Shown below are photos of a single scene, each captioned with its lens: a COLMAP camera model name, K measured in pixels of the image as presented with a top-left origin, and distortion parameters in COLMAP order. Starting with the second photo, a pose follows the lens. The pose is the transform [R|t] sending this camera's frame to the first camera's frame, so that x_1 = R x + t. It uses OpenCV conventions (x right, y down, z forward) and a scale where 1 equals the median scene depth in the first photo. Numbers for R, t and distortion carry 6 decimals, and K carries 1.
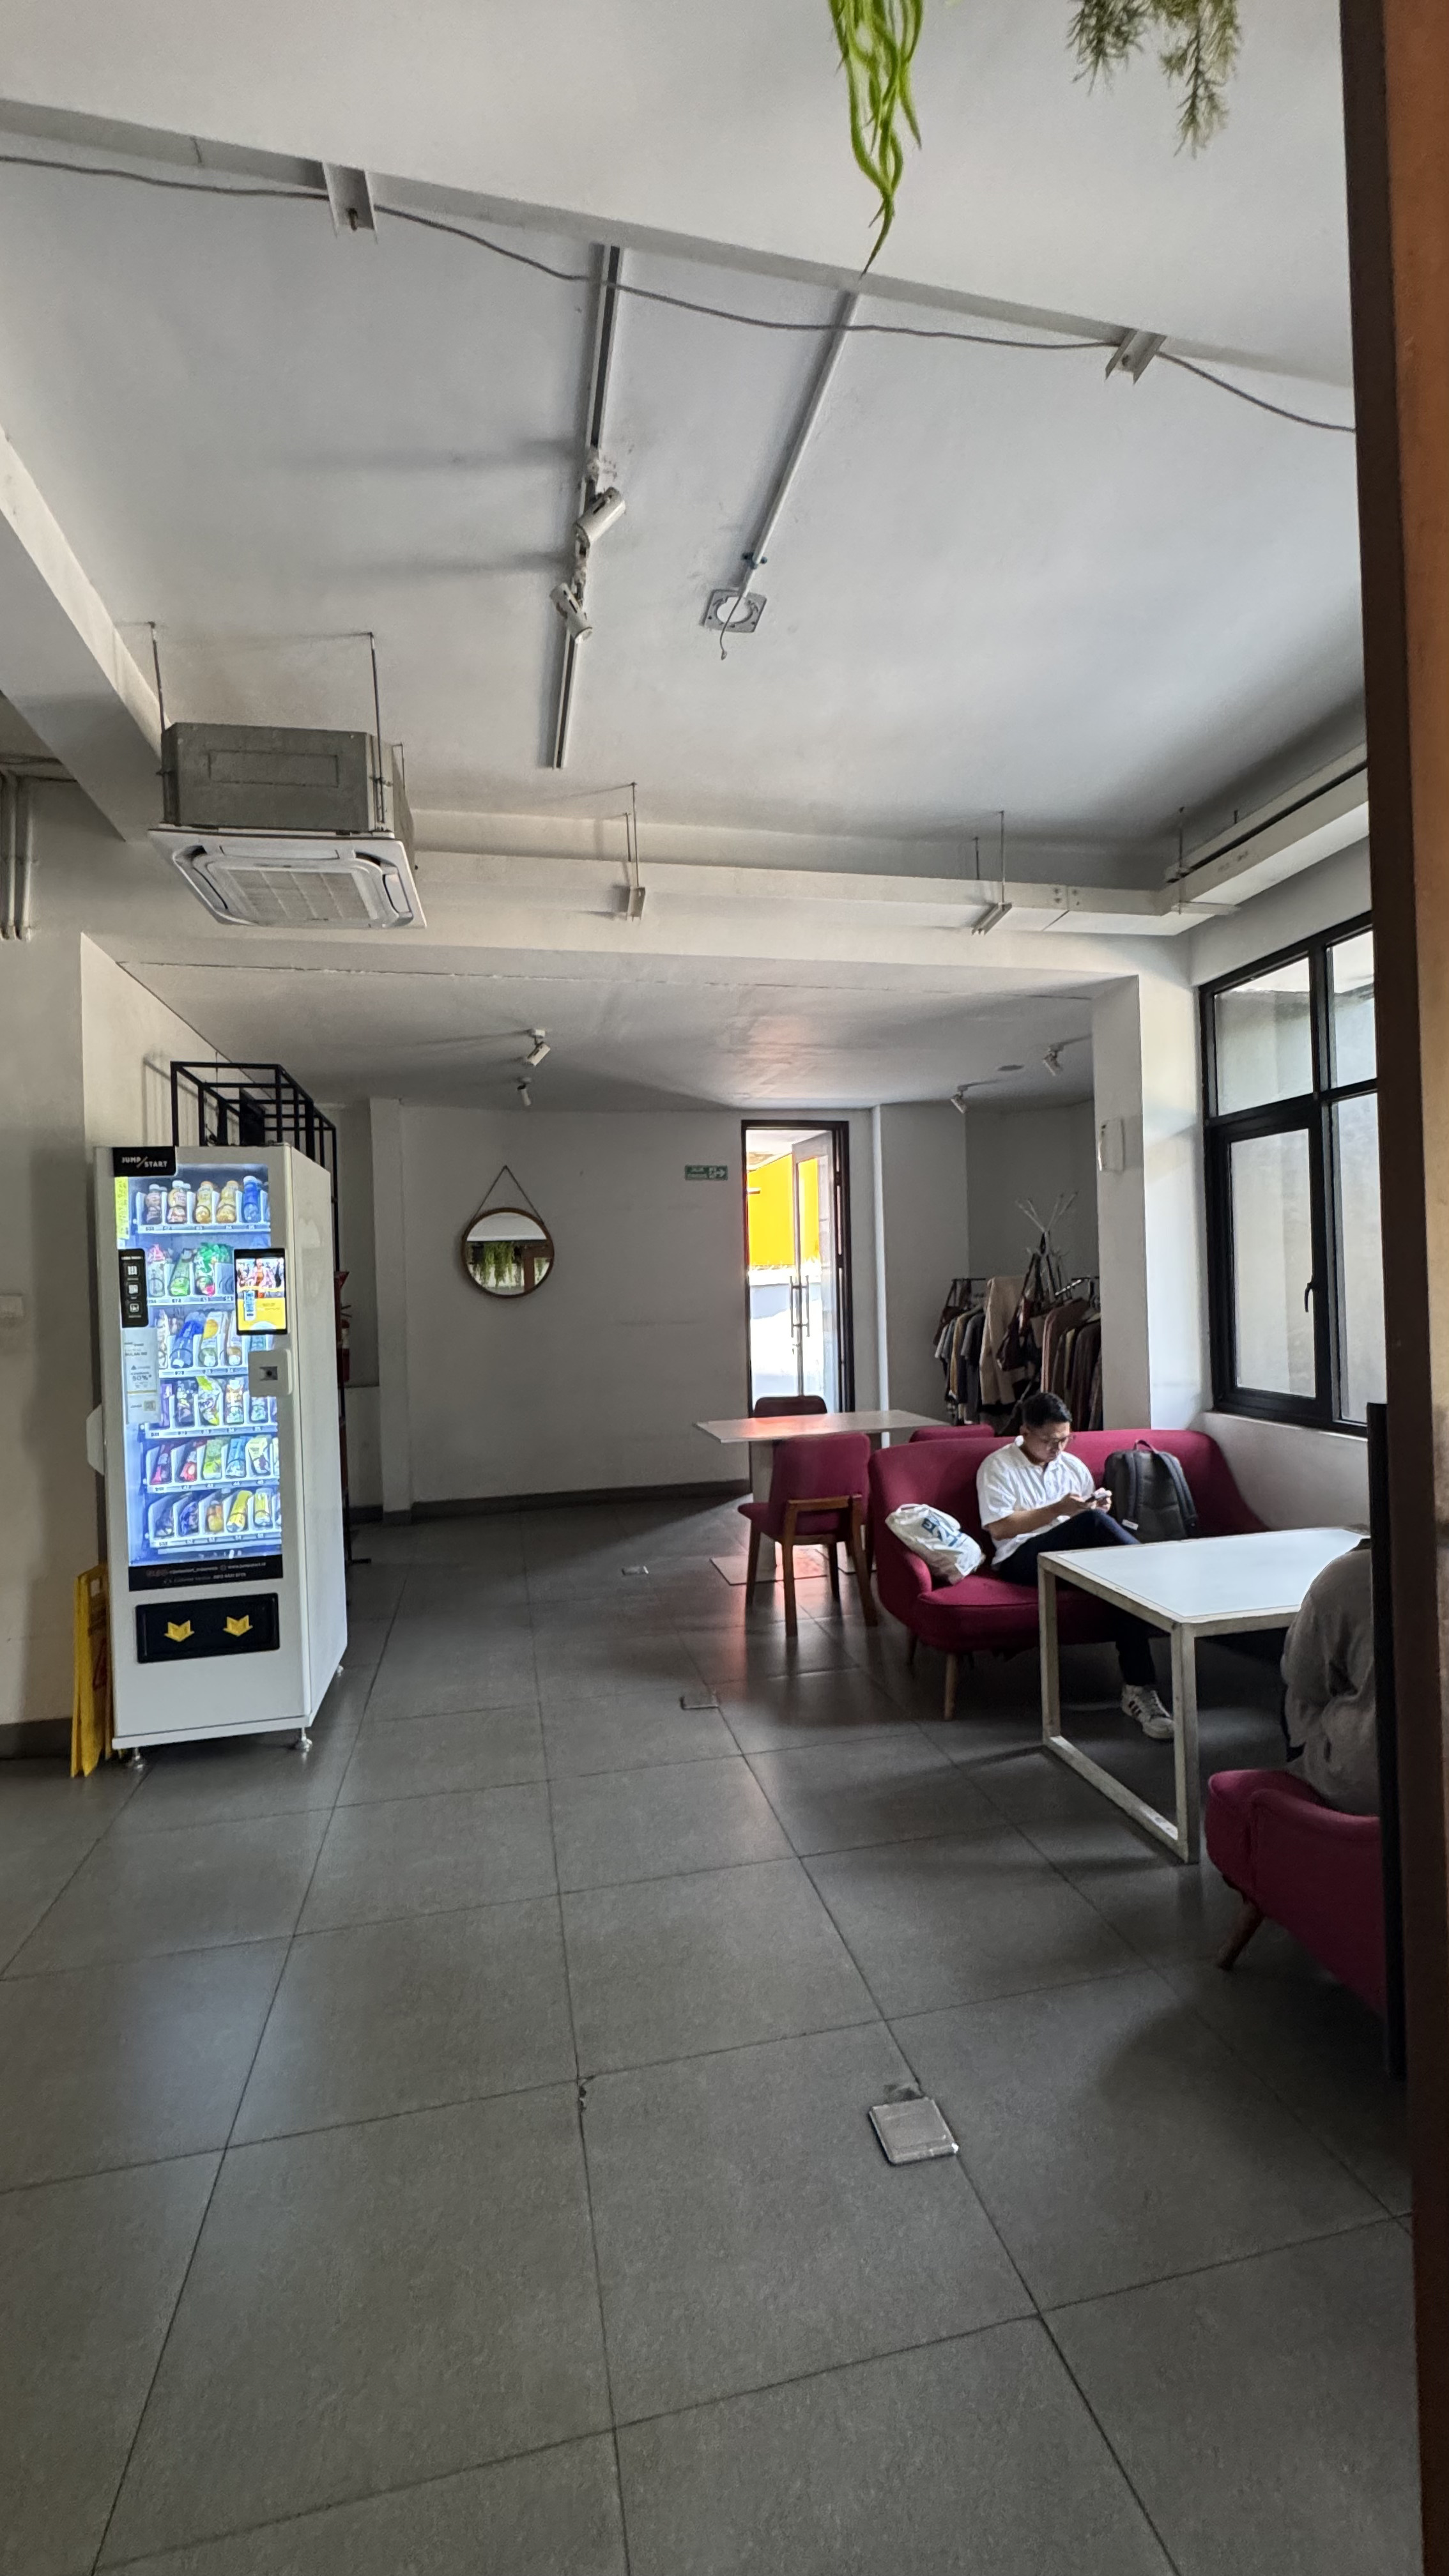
lens RADIAL K [[1033.0, 0, 729.8], [0, 1033.0, 1292.1], [0, 0, 1]] dist [0.000839, 0.000179]
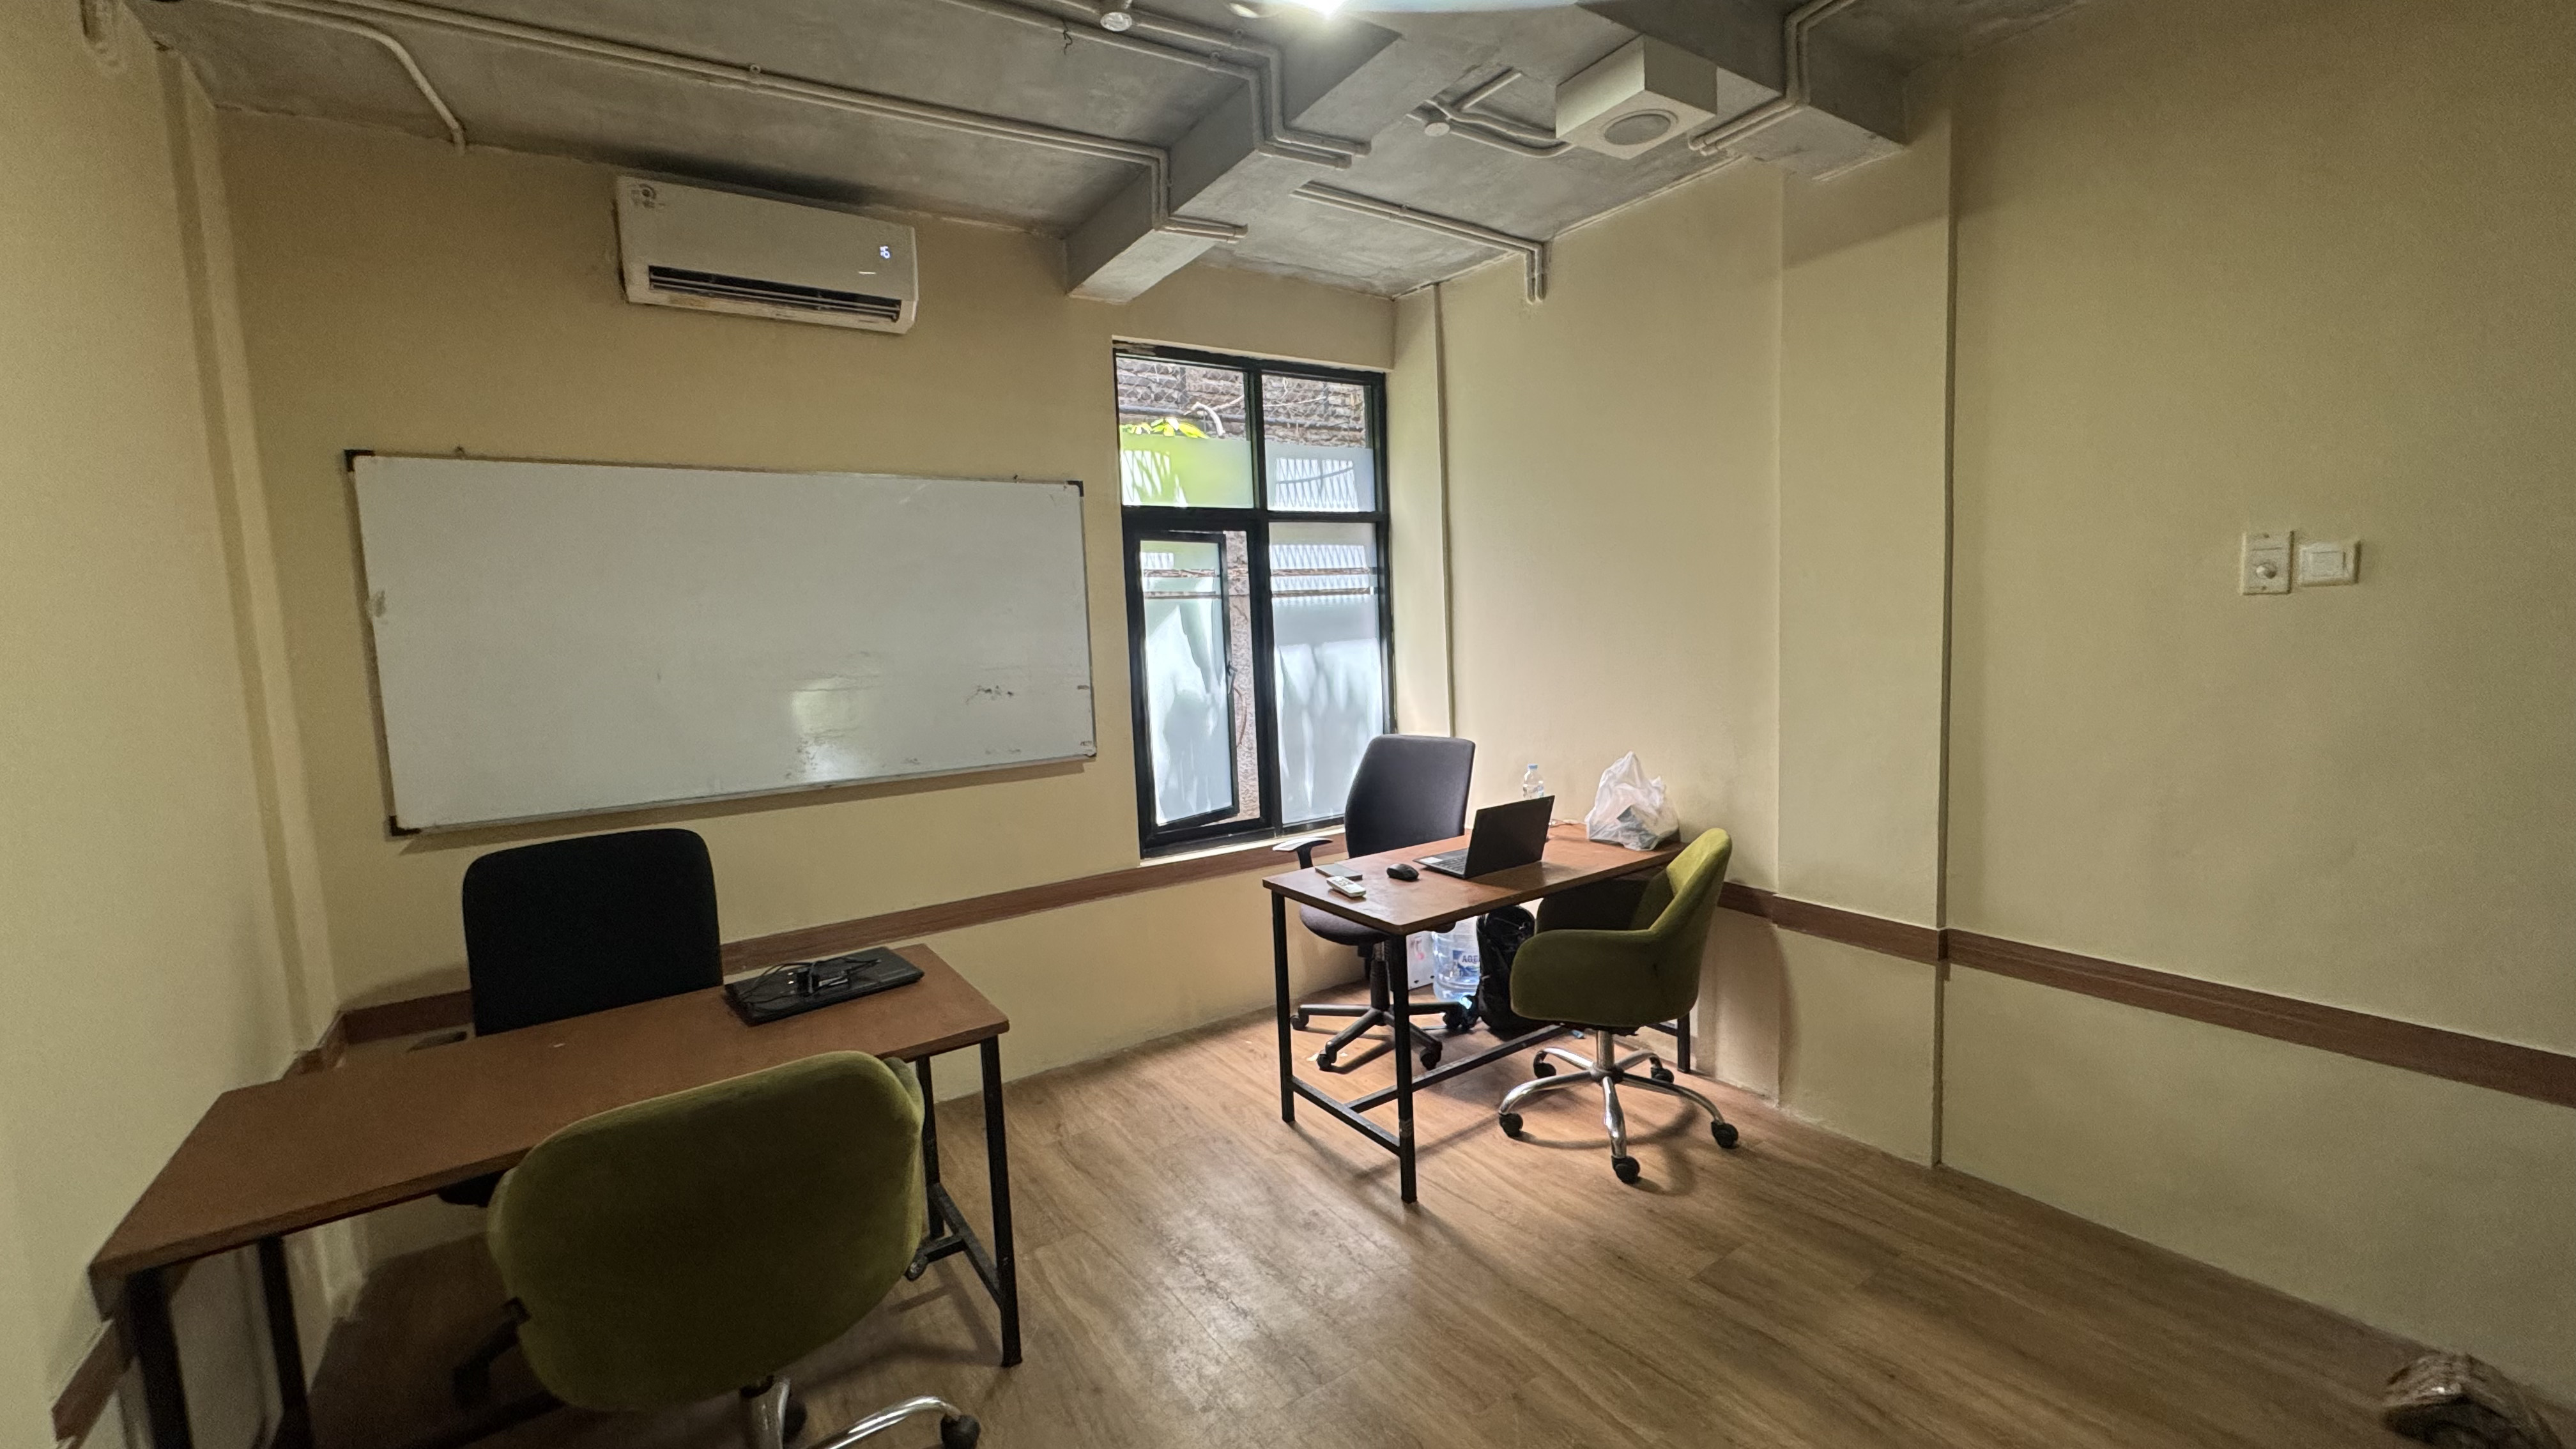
lens RADIAL K [[1037.1, 0, 1291.0], [0, 1037.1, 717.9], [0, 0, 1]] dist [0.000874, -0.000094]
pose [[-0.375581, -0.041762, 0.925848, -0.437257], [0.059866, 0.995805, 0.069203, -0.069254], [-0.924854, 0.081418, -0.371506, 1.548445]]
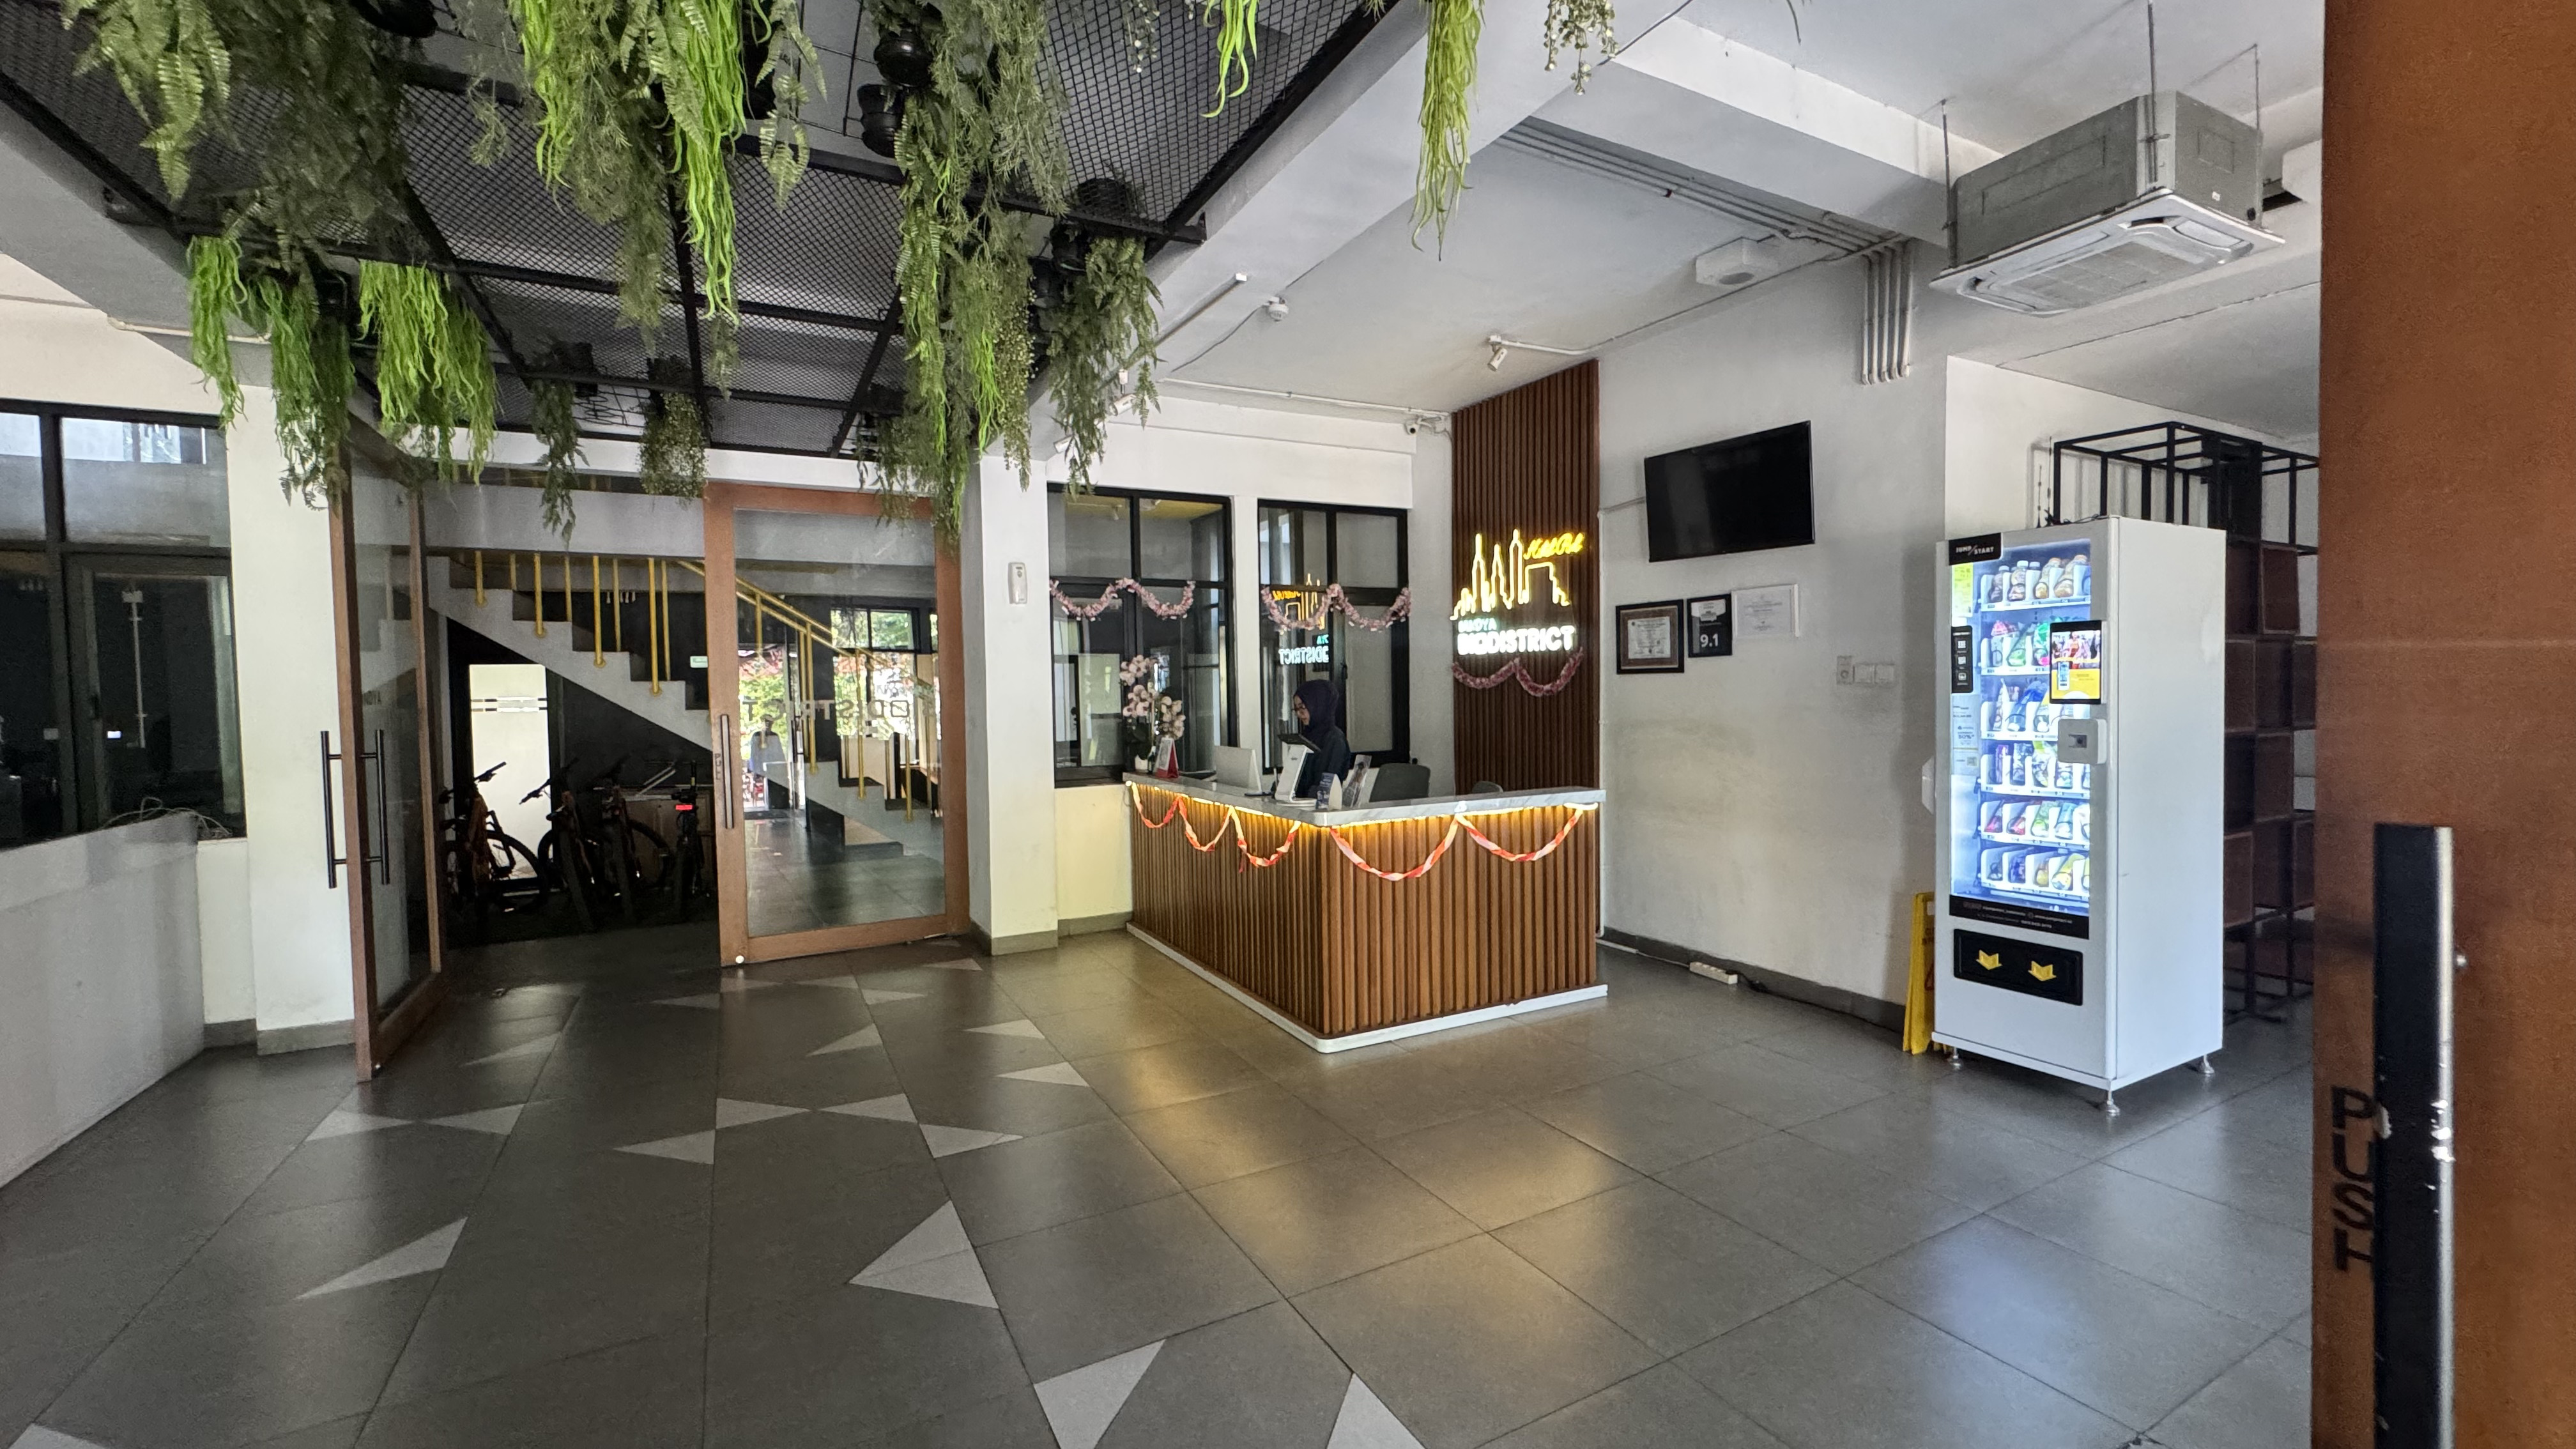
lens RADIAL K [[1037.1, 0, 1291.0], [0, 1037.1, 717.9], [0, 0, 1]] dist [0.000874, -0.000094]
pose [[0.274919, 0.053408, -0.959983, 0.325041], [0.002632, 0.998410, 0.056300, -0.005843], [0.961464, -0.018005, 0.274341, -0.048742]]
